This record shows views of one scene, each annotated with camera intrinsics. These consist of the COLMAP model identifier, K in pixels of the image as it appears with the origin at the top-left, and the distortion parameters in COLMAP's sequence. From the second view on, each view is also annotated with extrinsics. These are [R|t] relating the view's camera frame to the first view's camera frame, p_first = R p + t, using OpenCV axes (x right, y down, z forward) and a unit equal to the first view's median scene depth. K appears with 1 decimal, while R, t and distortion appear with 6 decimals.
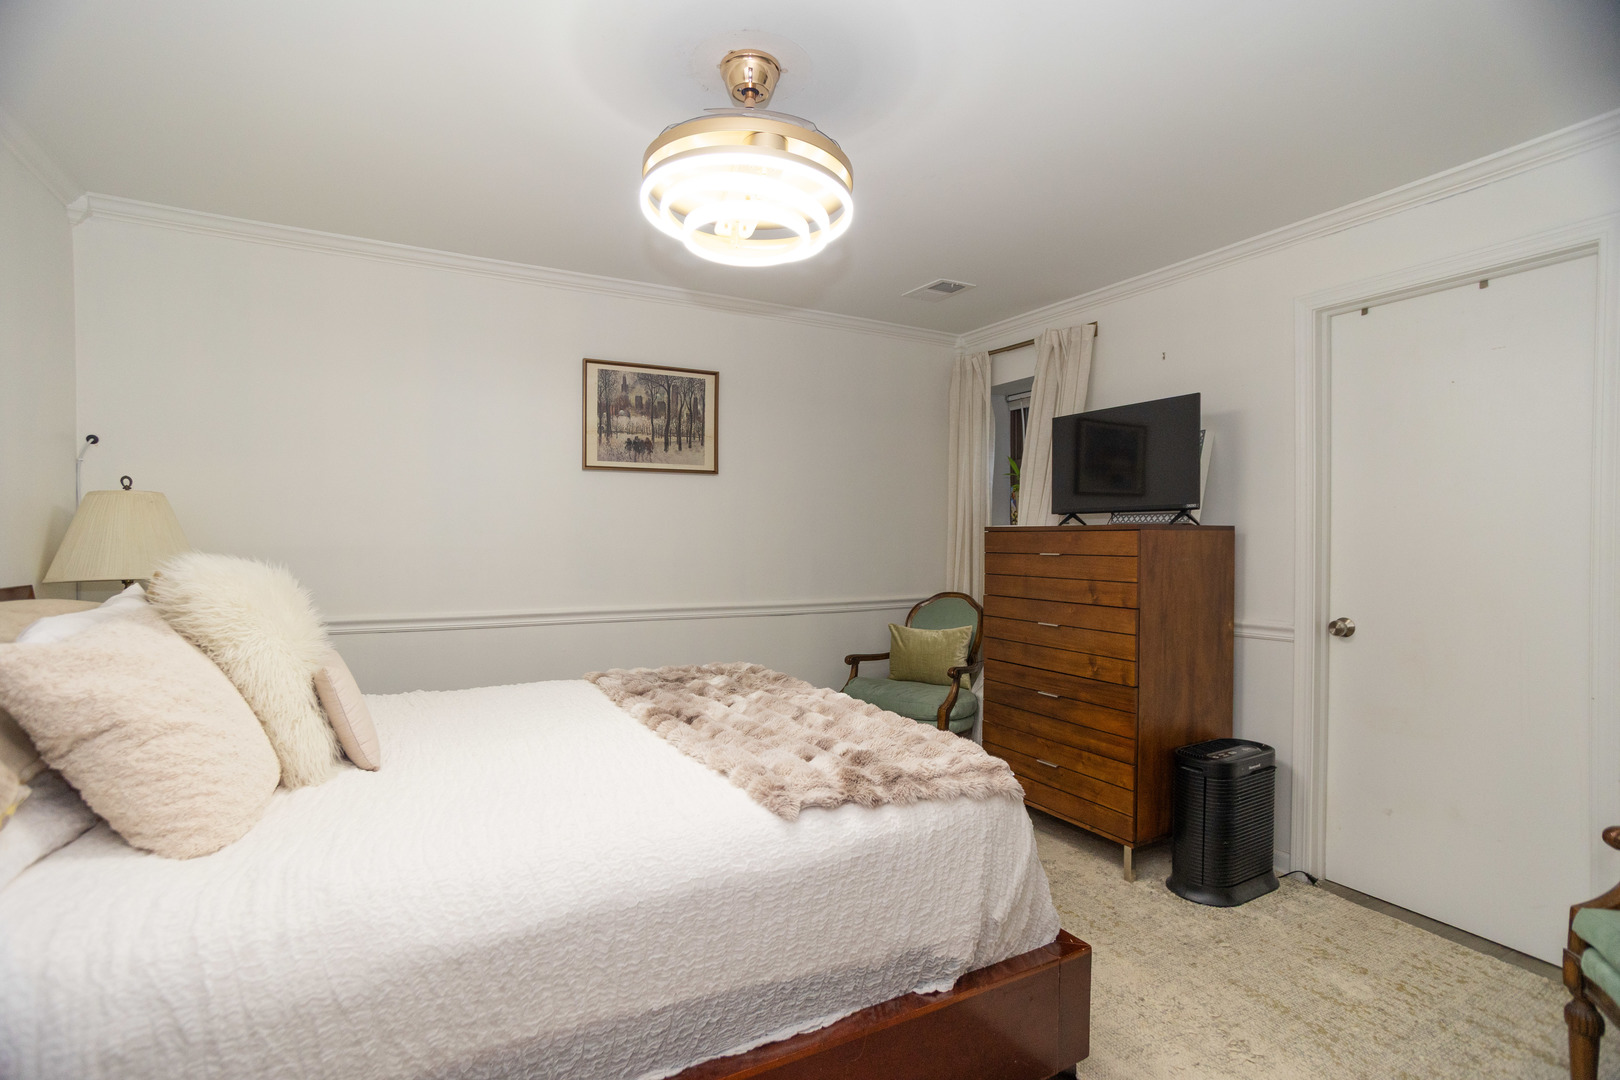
lens RADIAL K [[777.2, 0, 807.1], [0, 777.2, 543.6], [0, 0, 1]] dist [-0.075648, 0.048708]
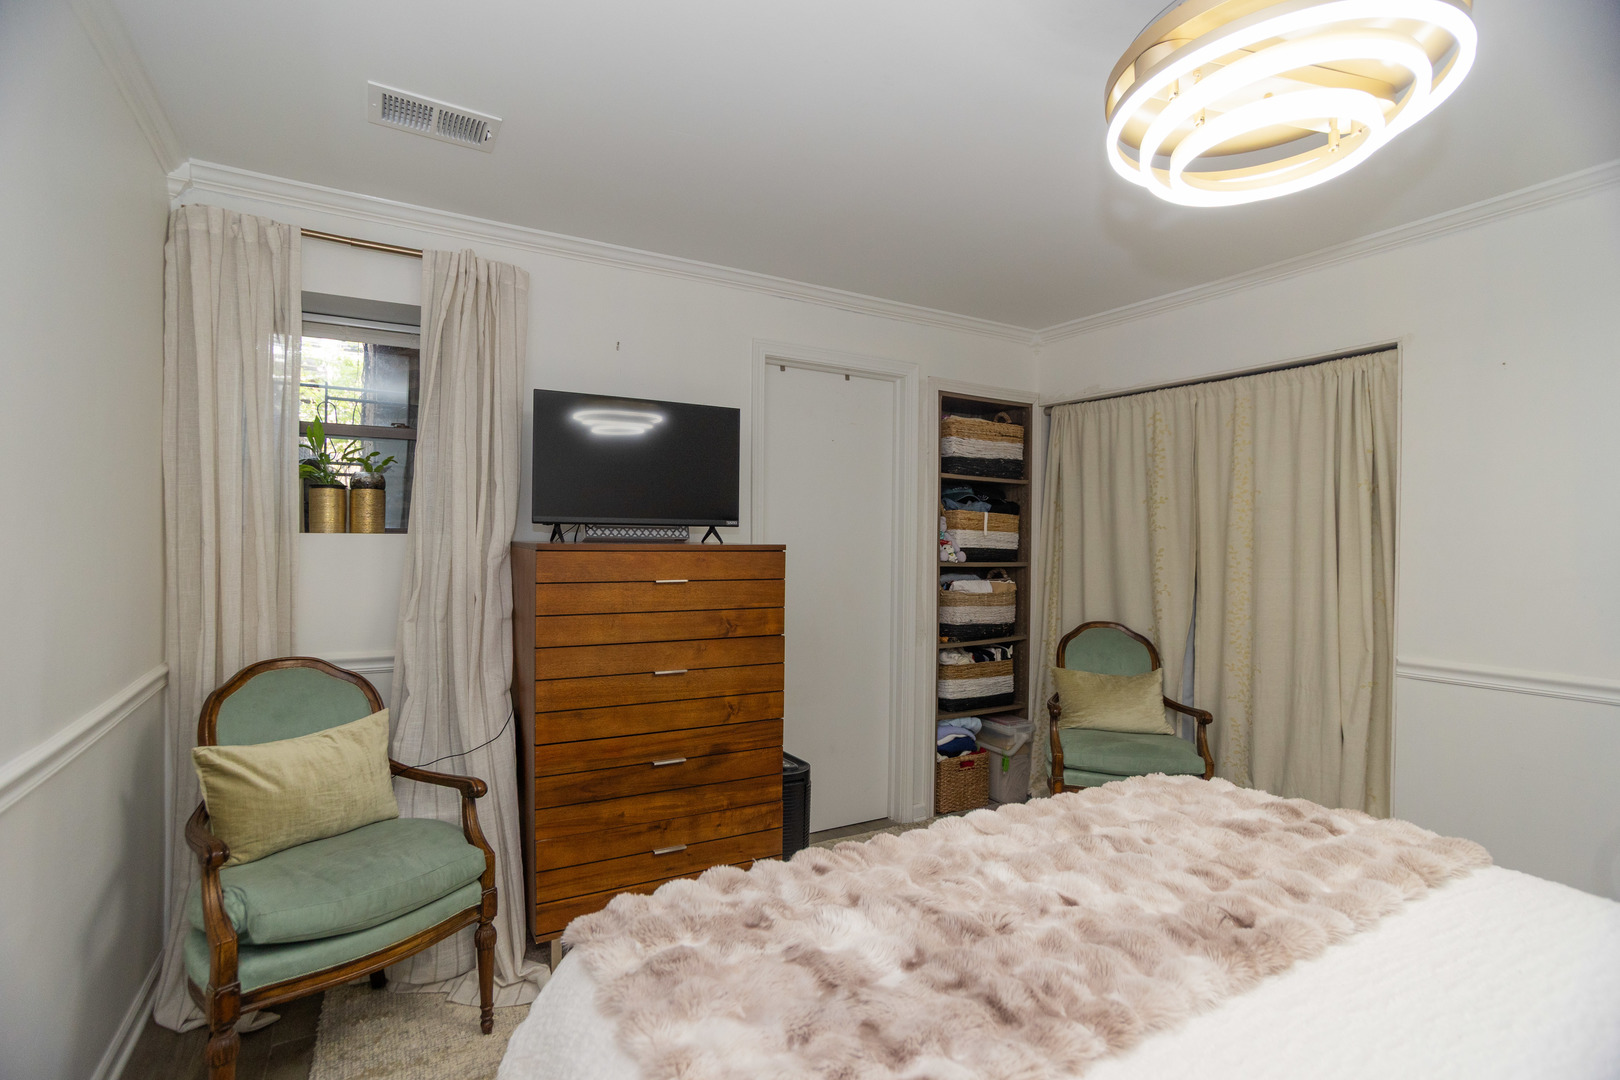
lens RADIAL K [[777.2, 0, 807.1], [0, 777.2, 543.6], [0, 0, 1]] dist [-0.075648, 0.048708]
pose [[-0.032979, -0.012358, 0.999380, -0.559135], [-0.002077, 0.999922, 0.012296, -0.040256], [-0.999454, -0.001670, -0.033002, 1.066961]]
